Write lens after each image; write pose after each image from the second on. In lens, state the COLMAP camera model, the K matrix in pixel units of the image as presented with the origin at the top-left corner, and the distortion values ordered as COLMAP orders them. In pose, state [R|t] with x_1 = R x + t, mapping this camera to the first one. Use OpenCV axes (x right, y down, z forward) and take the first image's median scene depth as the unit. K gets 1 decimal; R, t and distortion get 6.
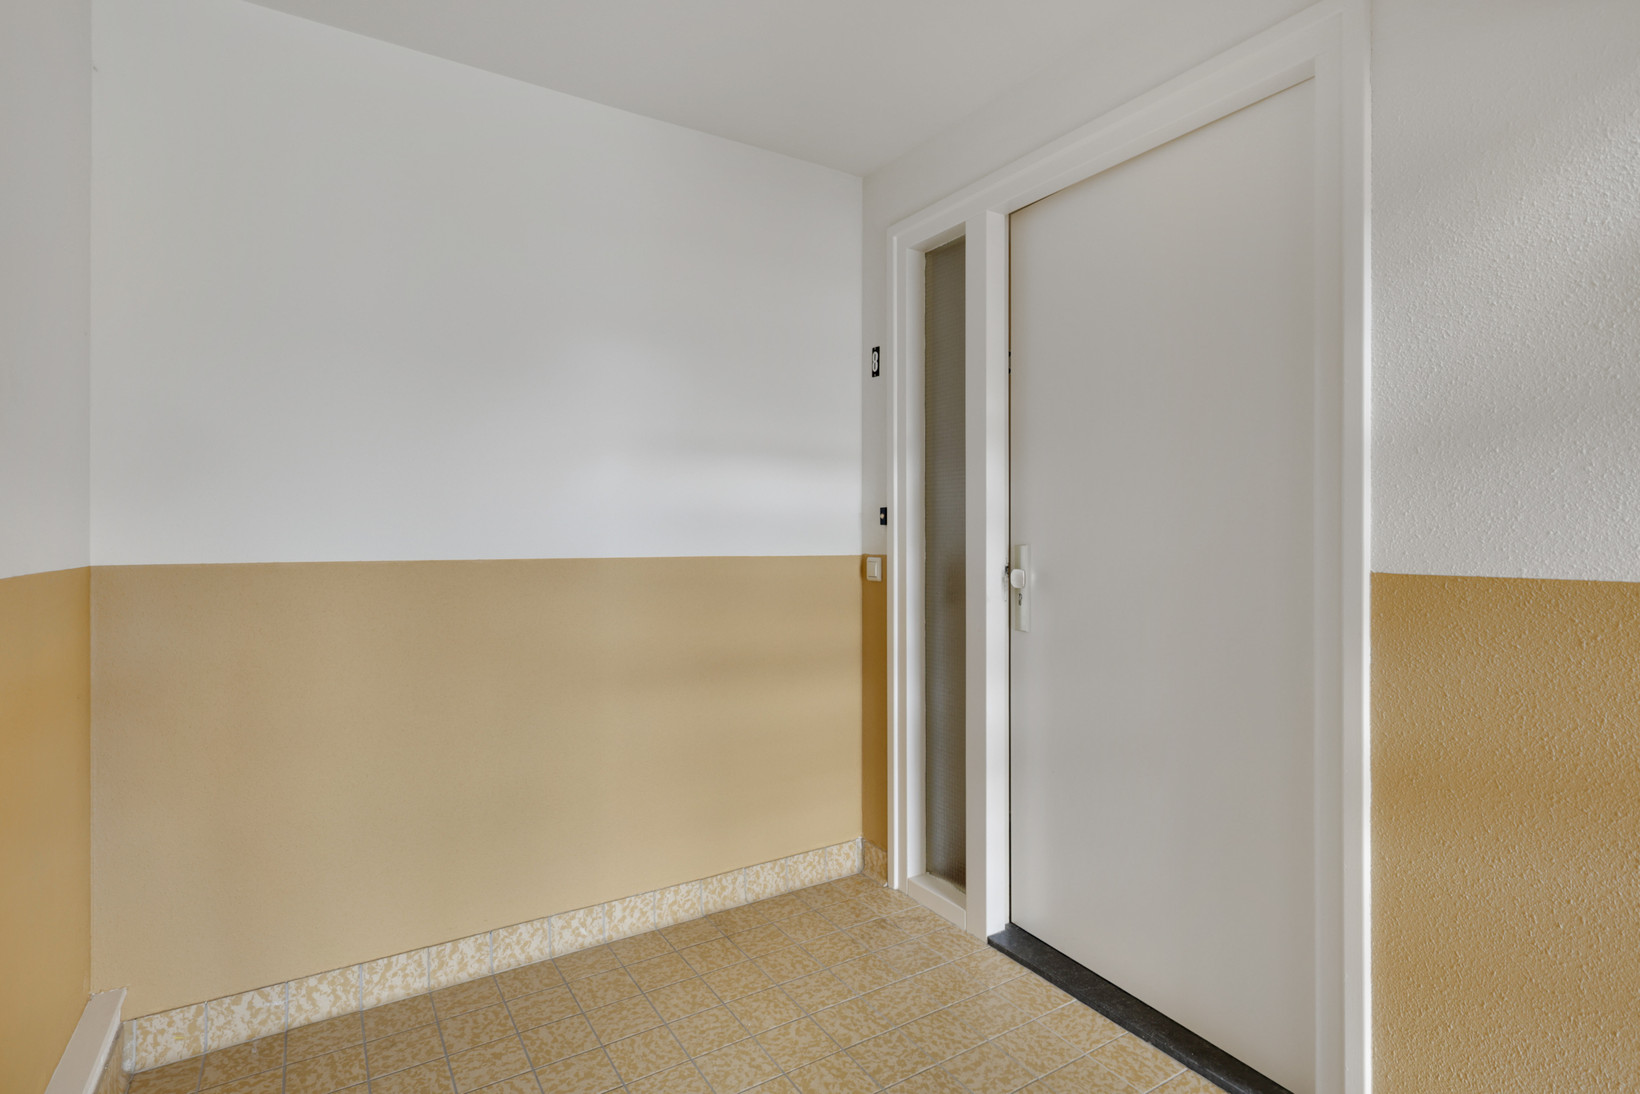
lens RADIAL K [[778.8, 0, 828.9], [0, 778.8, 541.8], [0, 0, 1]] dist [0.002081, -0.000739]
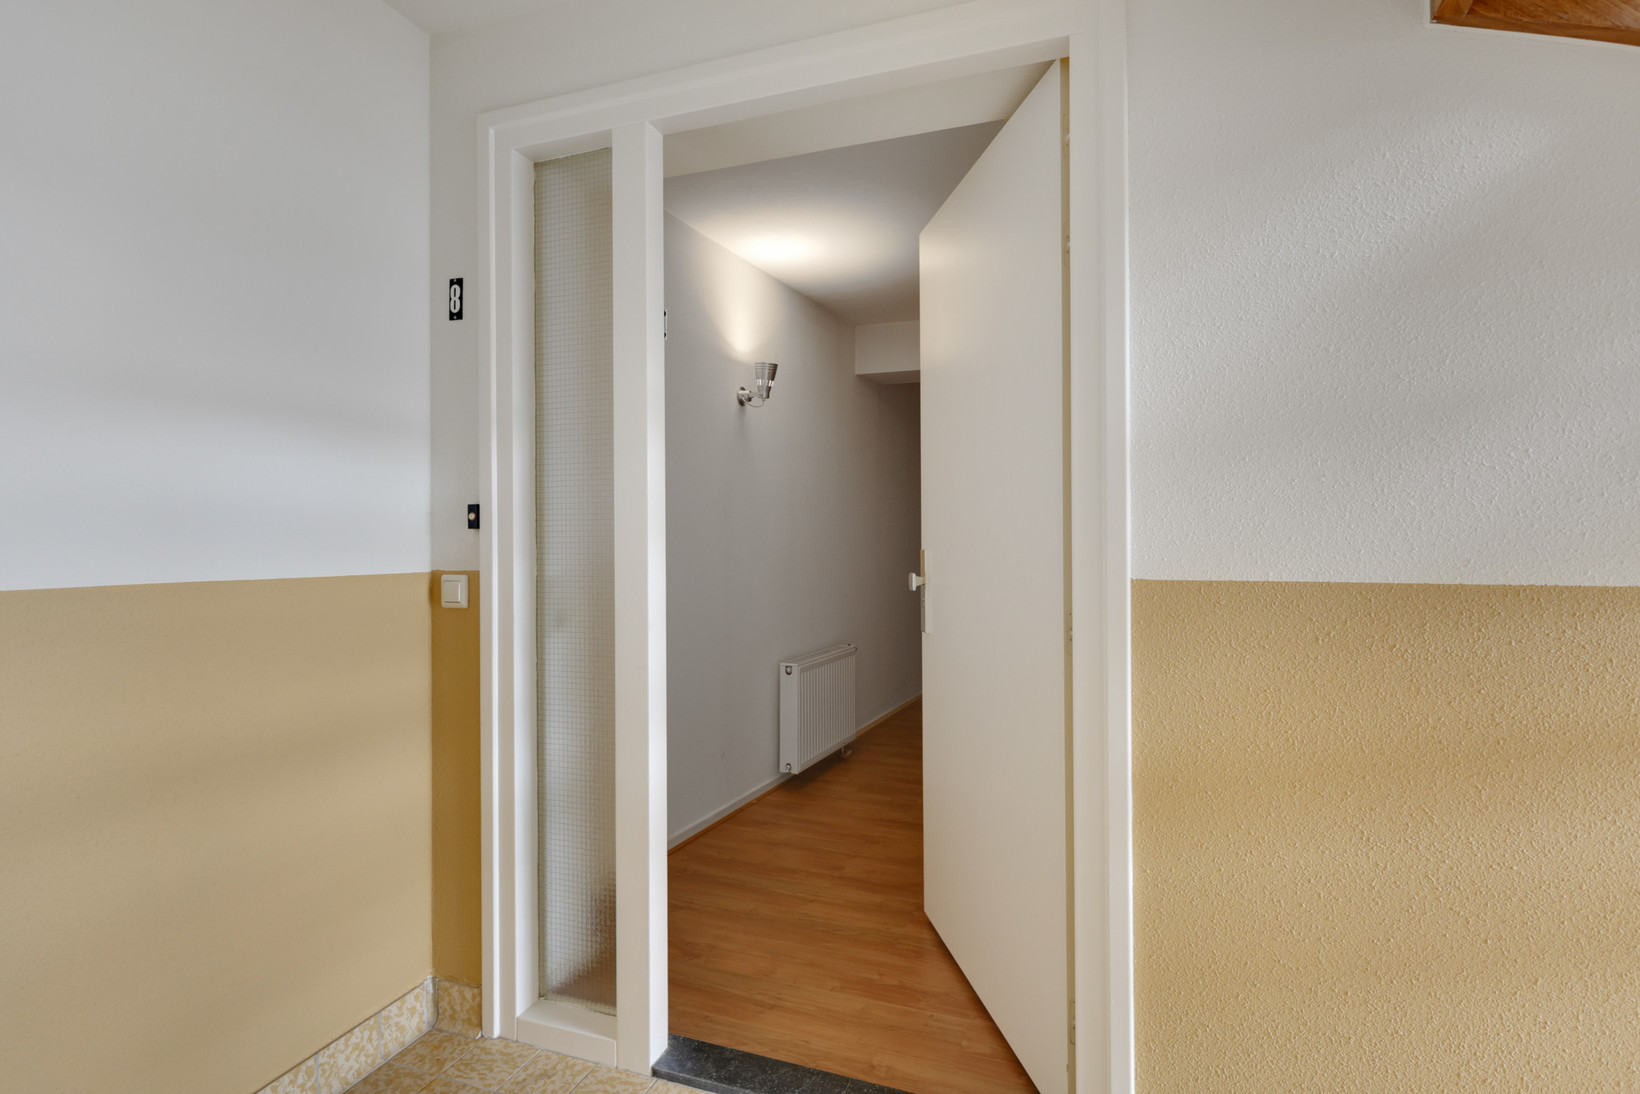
lens RADIAL K [[778.8, 0, 809.5], [0, 778.8, 543.8], [0, 0, 1]] dist [0.002081, -0.000739]
pose [[0.800121, -0.002826, 0.599832, -0.111410], [0.007943, 0.999951, -0.005883, -0.001313], [-0.599786, 0.009472, 0.800104, 0.246721]]
